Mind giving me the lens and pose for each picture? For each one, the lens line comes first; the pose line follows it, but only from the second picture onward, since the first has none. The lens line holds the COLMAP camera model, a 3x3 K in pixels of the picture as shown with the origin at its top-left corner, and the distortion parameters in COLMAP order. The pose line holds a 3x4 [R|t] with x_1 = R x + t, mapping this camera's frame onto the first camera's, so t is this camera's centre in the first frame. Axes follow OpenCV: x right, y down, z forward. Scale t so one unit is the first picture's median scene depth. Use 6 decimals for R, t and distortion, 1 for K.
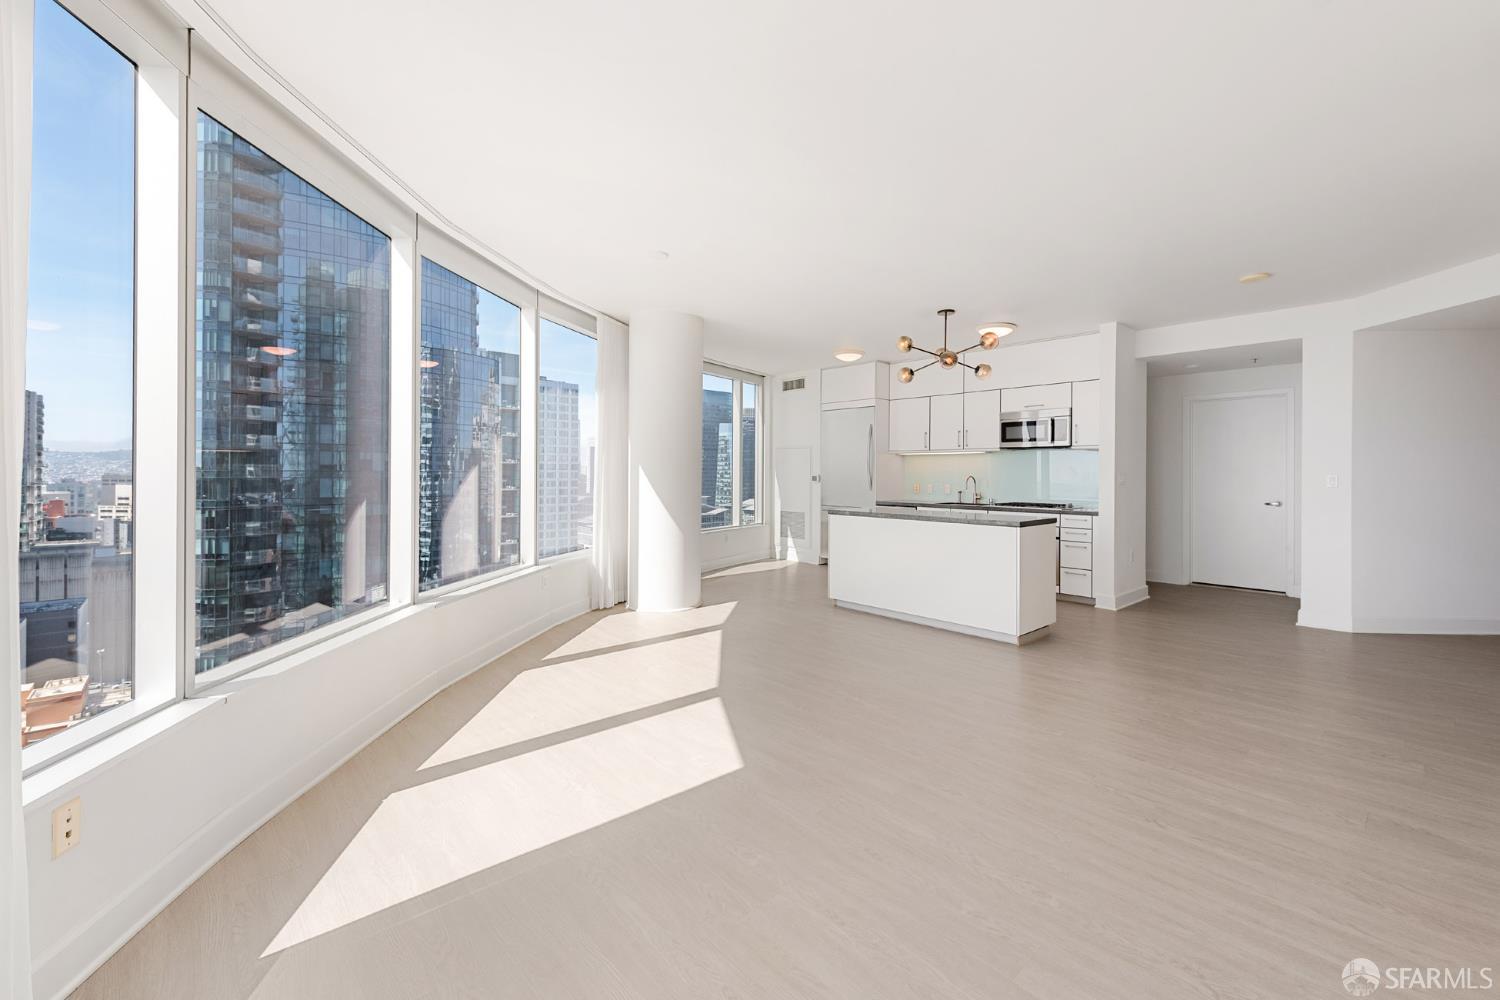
lens RADIAL K [[614.7, 0, 752.3], [0, 614.7, 471.6], [0, 0, 1]] dist [0.001742, 0.000000]
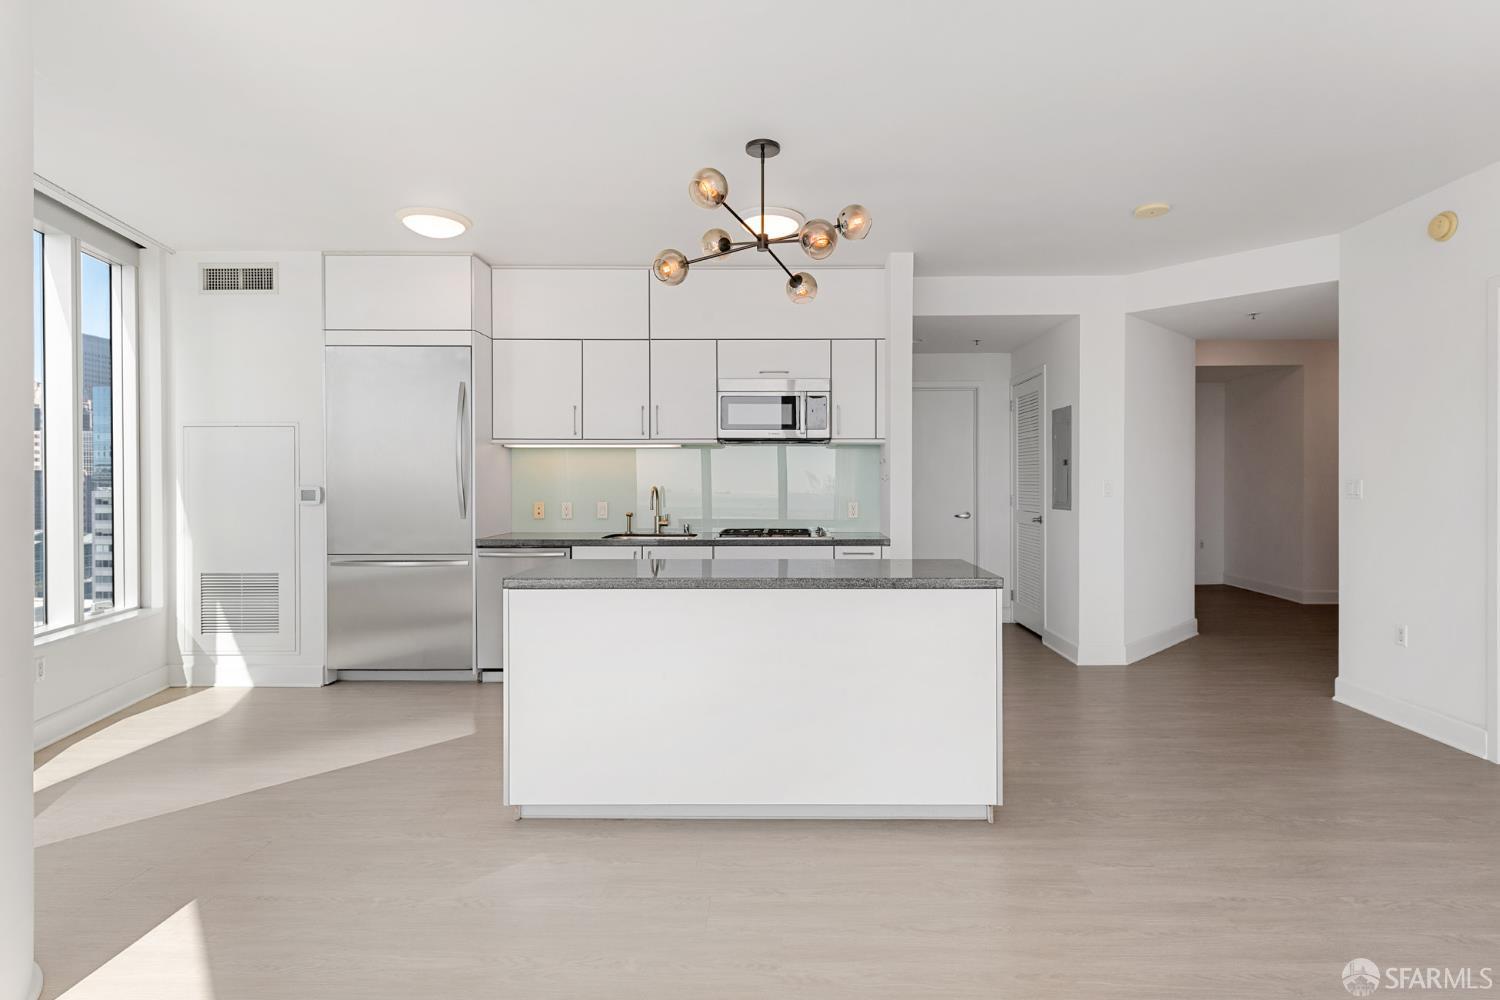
lens RADIAL K [[760.5, 0, 783.2], [0, 760.5, 487.8], [0, 0, 1]] dist [0.008245, 0.000050]
pose [[0.675219, -0.012061, 0.737518, -0.099729], [0.003523, 0.999908, 0.013127, -0.000583], [-0.737609, -0.006265, 0.675200, 0.492288]]
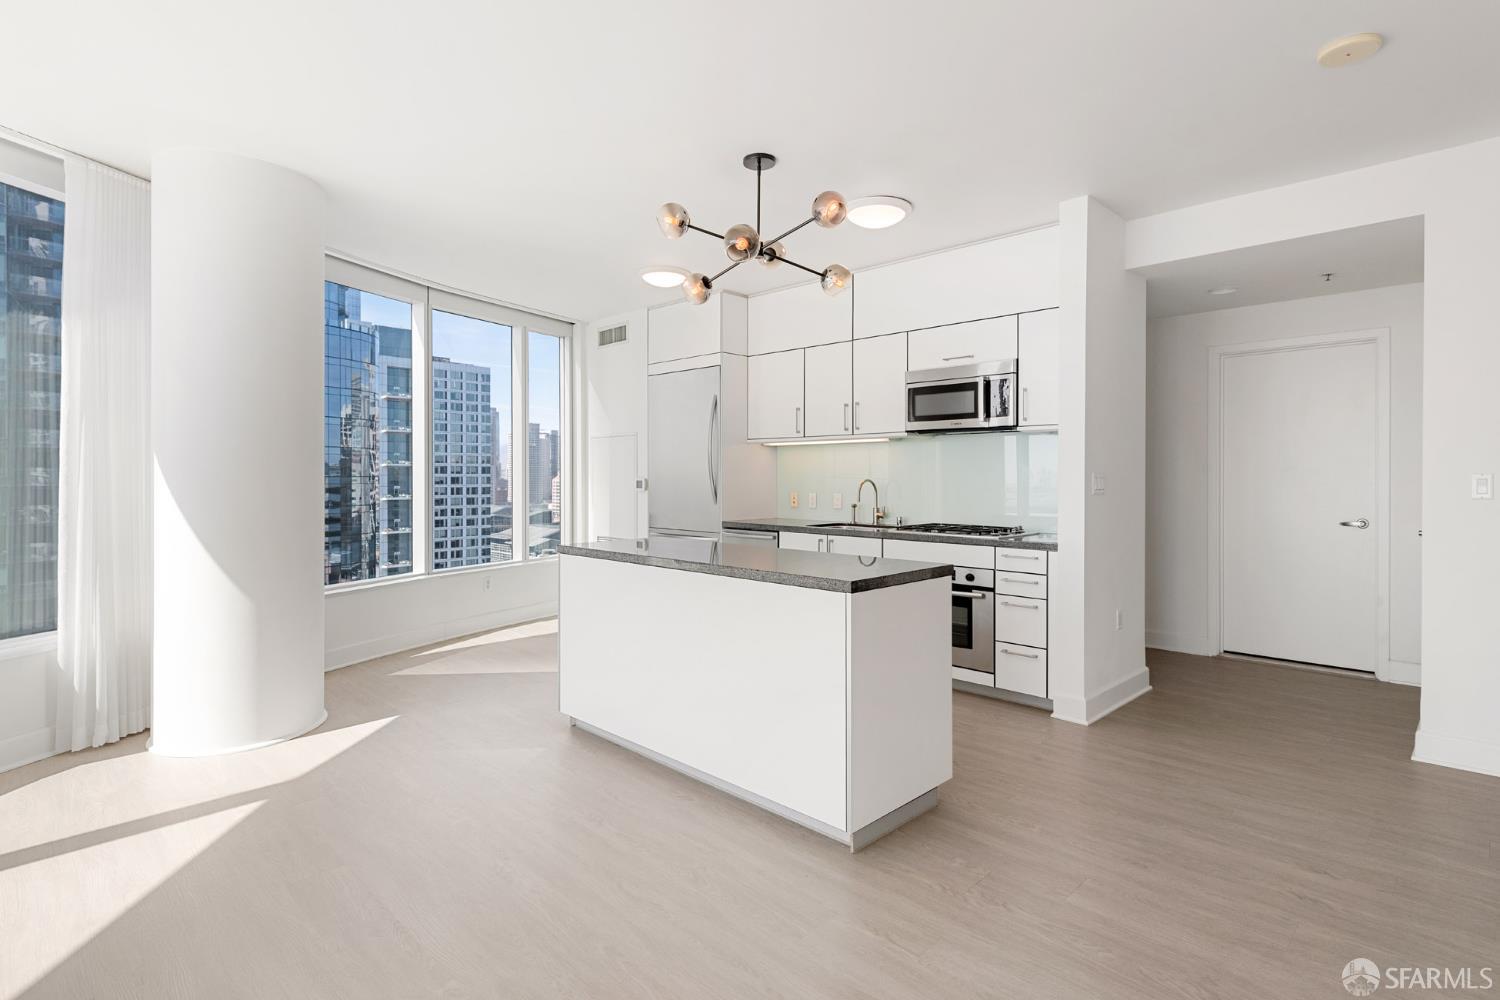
lens RADIAL K [[747.2, 0, 747.7], [0, 747.2, 480.3], [0, 0, 1]] dist [0.002952, 0.000326]
pose [[0.998664, -0.004692, 0.051469, 0.229287], [0.004316, 0.999963, 0.007422, 0.002453], [-0.051501, -0.007190, 0.998647, 0.315631]]
